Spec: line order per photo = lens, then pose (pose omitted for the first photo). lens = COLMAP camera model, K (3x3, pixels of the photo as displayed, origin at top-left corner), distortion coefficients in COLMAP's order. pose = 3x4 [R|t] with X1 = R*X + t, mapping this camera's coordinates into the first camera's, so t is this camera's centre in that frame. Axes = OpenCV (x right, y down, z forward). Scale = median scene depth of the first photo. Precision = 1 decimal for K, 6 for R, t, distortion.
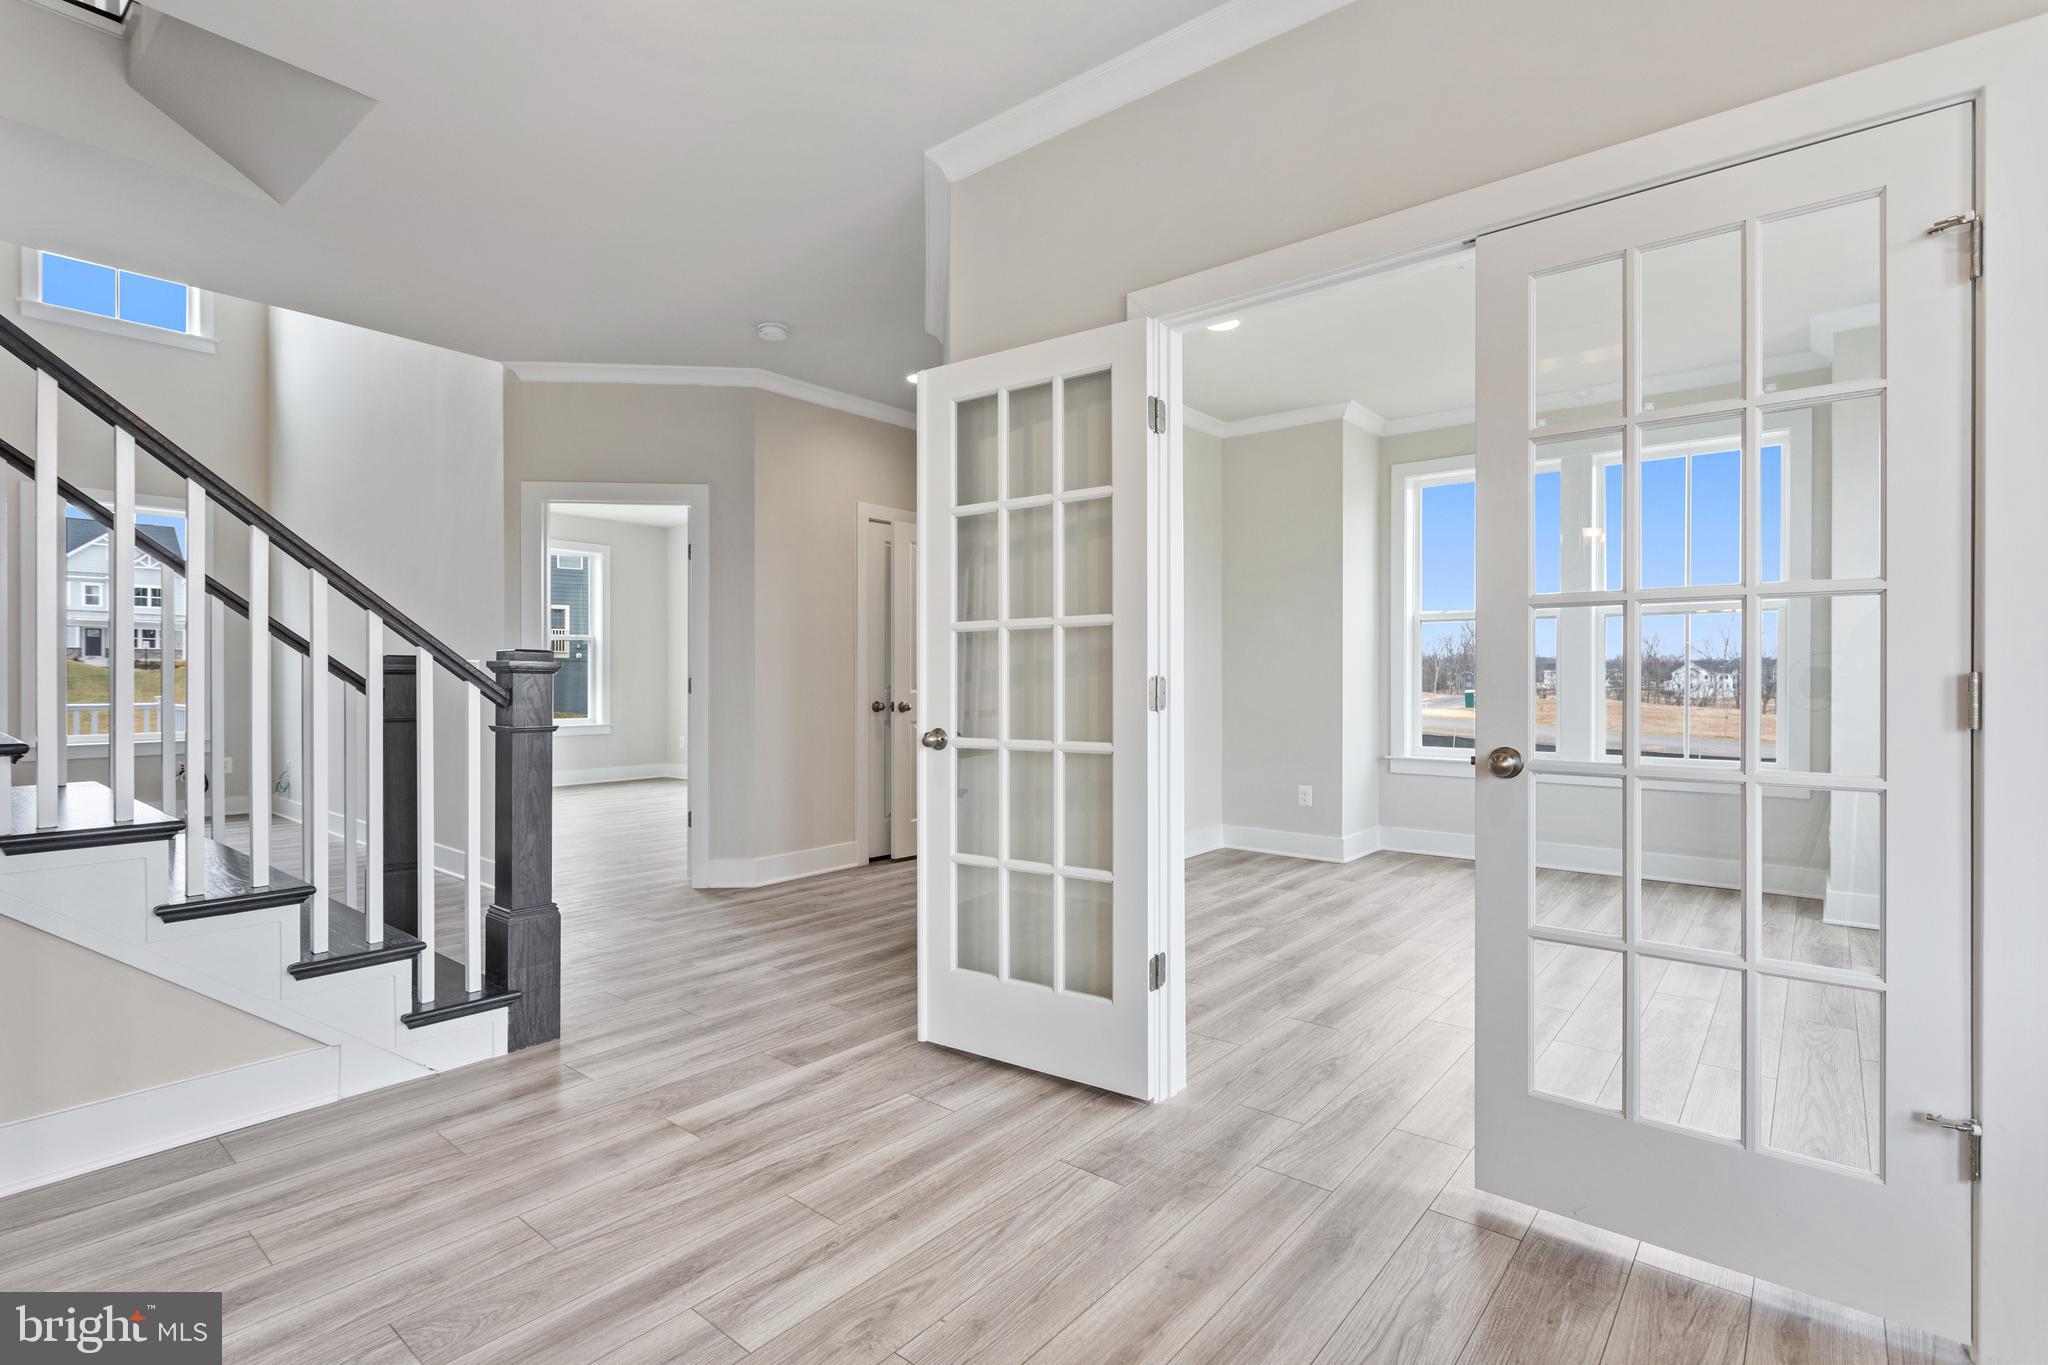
lens RADIAL K [[966.5, 0, 1016.1], [0, 966.5, 680.5], [0, 0, 1]] dist [0.000626, 0.000445]
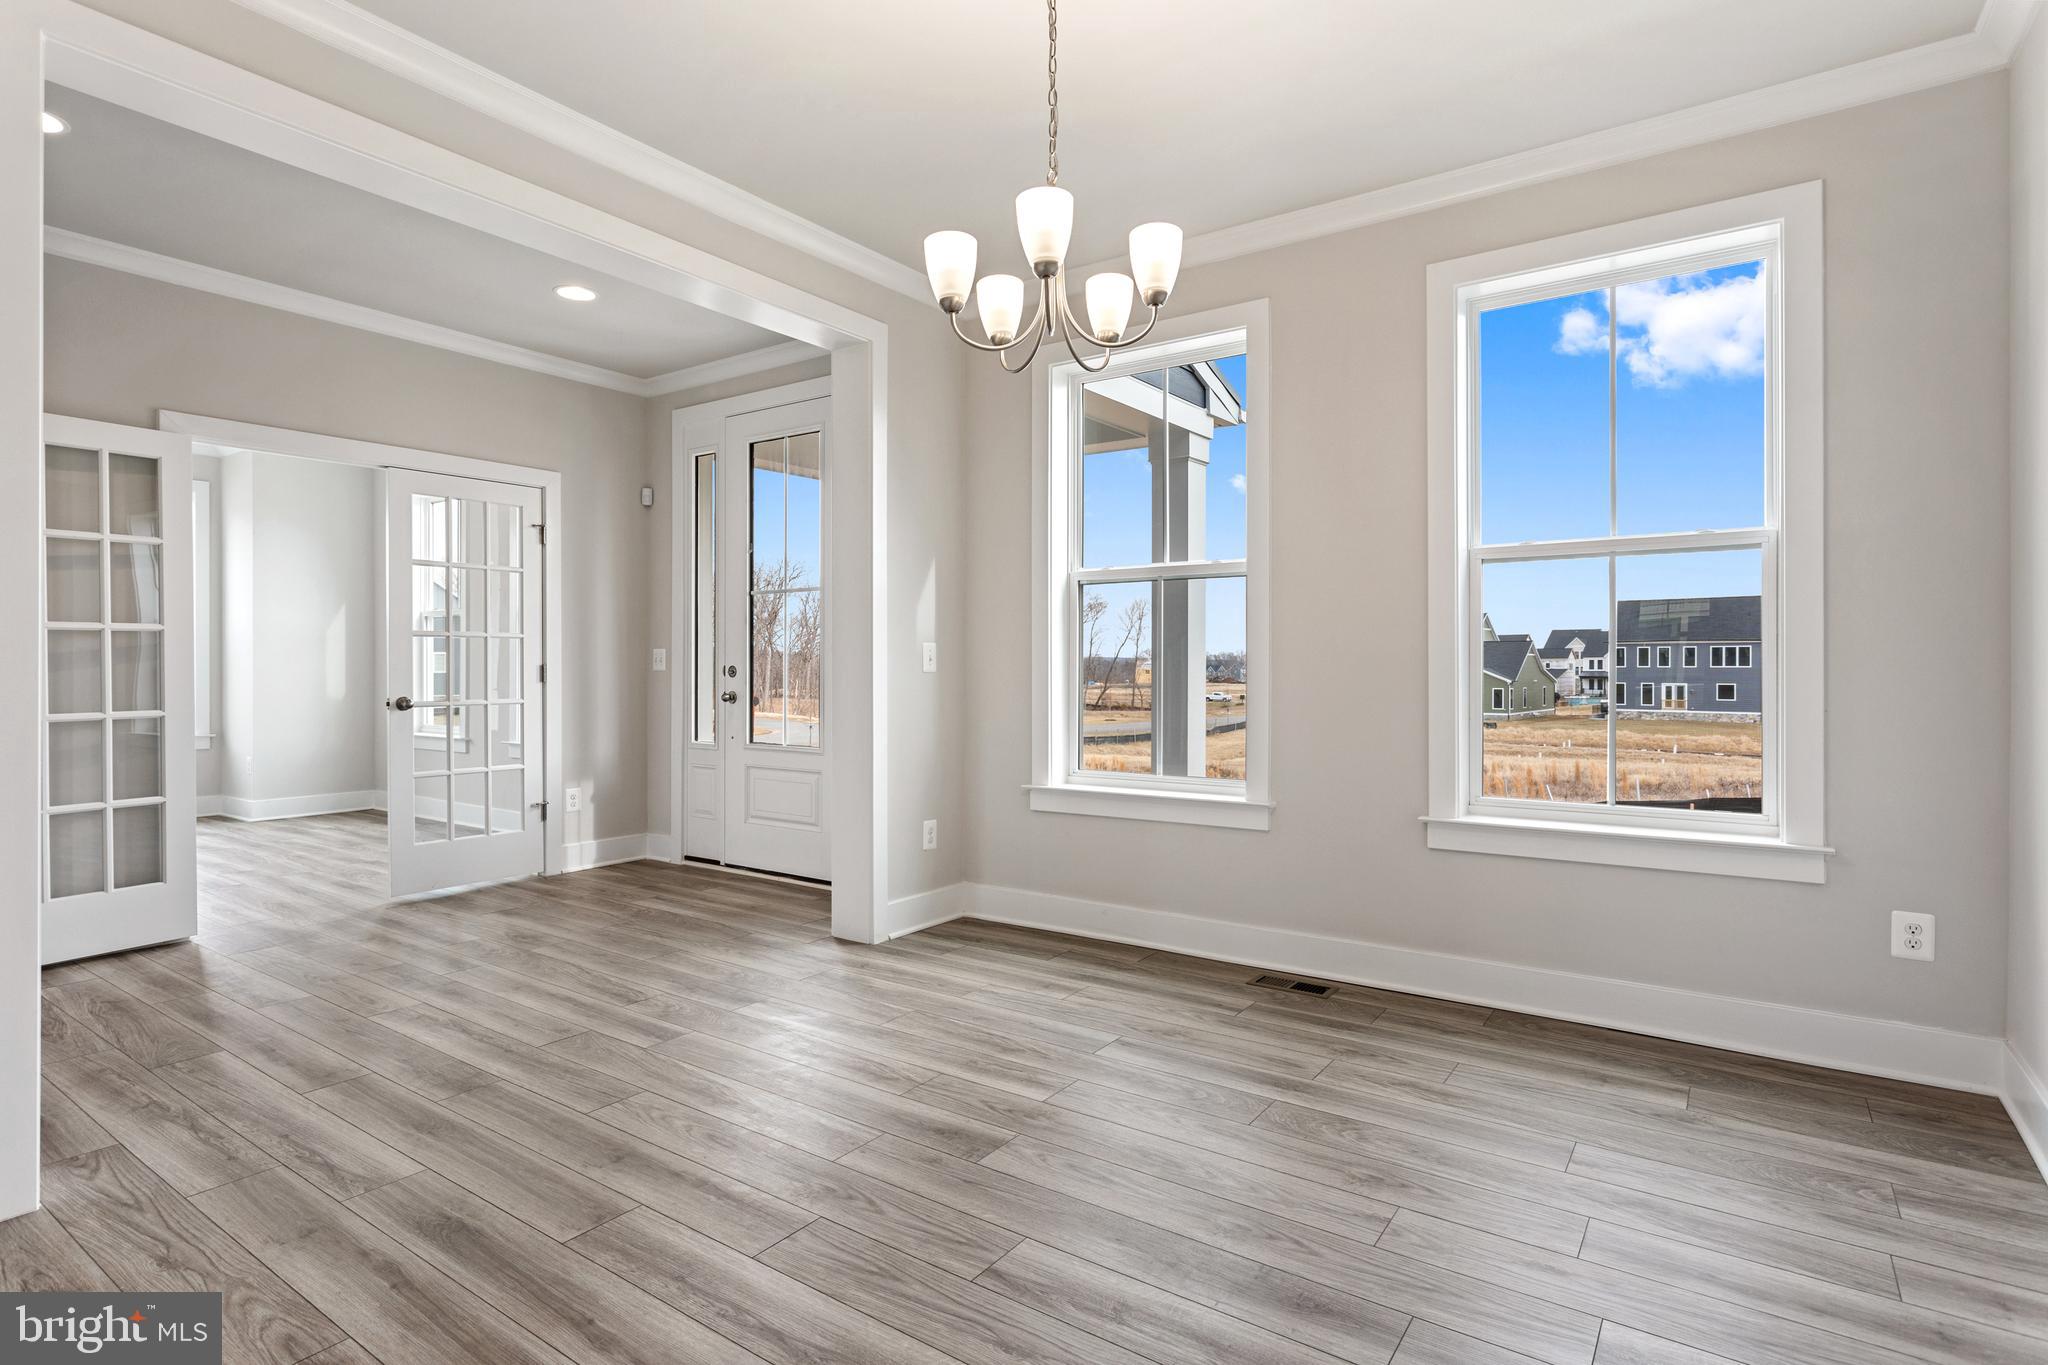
lens RADIAL K [[1034.3, 0, 1024.0], [0, 1034.3, 682.5], [0, 0, 1]] dist [-0.001660, 0.001013]
pose [[-0.079402, -0.017145, 0.996695, -1.473526], [0.000923, 0.999850, 0.017272, -0.003518], [-0.996842, 0.002291, -0.079374, -0.190380]]
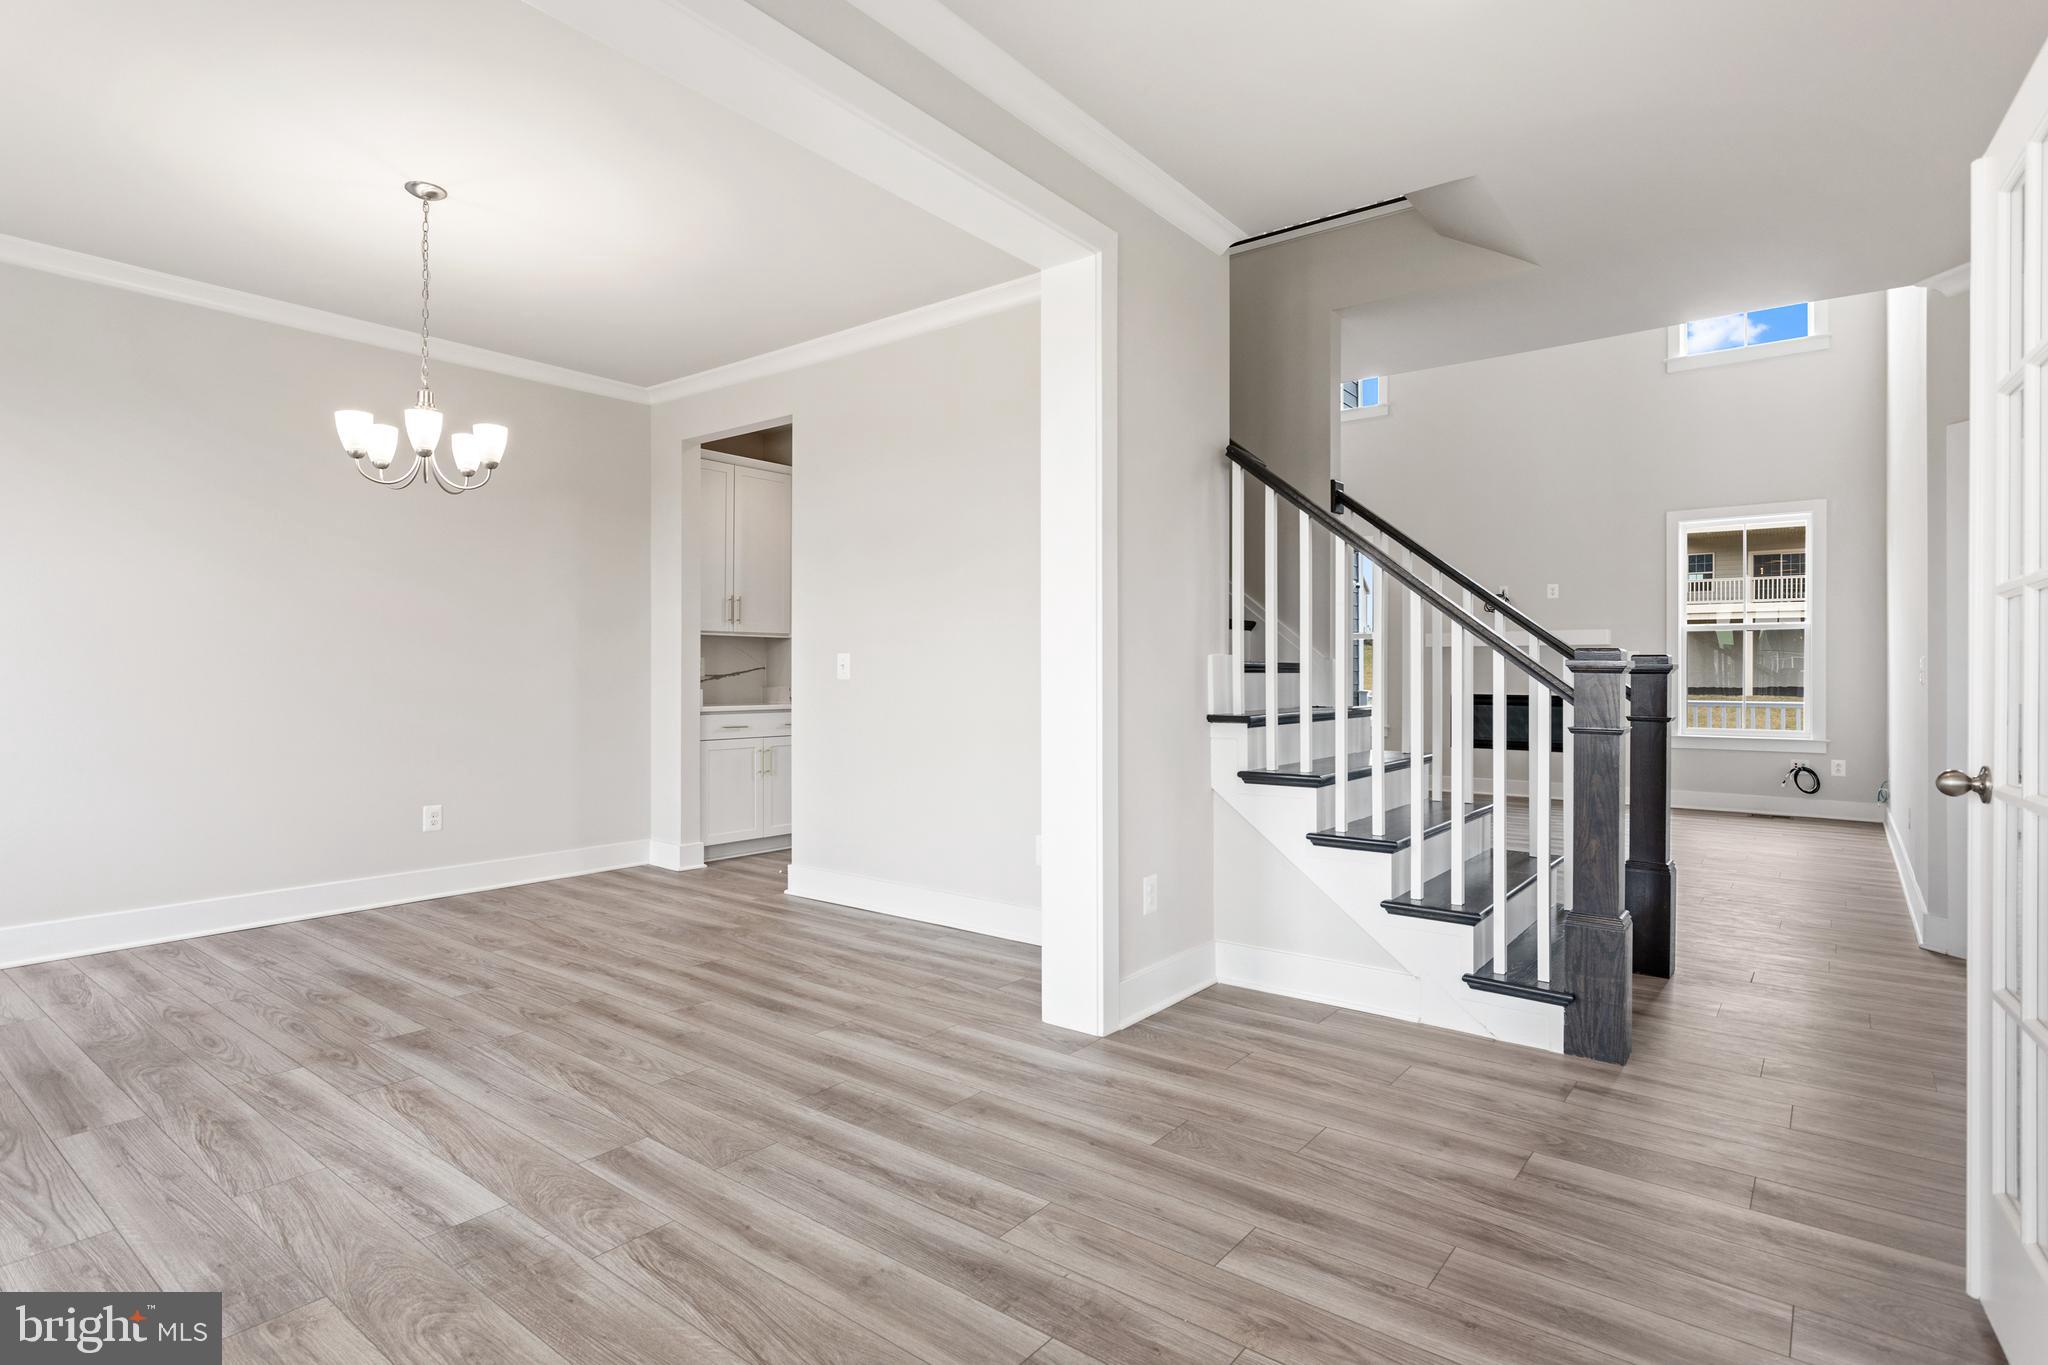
lens RADIAL K [[1034.3, 0, 1024.0], [0, 1034.3, 682.5], [0, 0, 1]] dist [-0.001660, 0.001013]
pose [[0.026226, 0.005460, -0.999641, 0.537113], [-0.004456, 0.999976, 0.005345, -0.000800], [0.999646, 0.004314, 0.026250, 0.422619]]
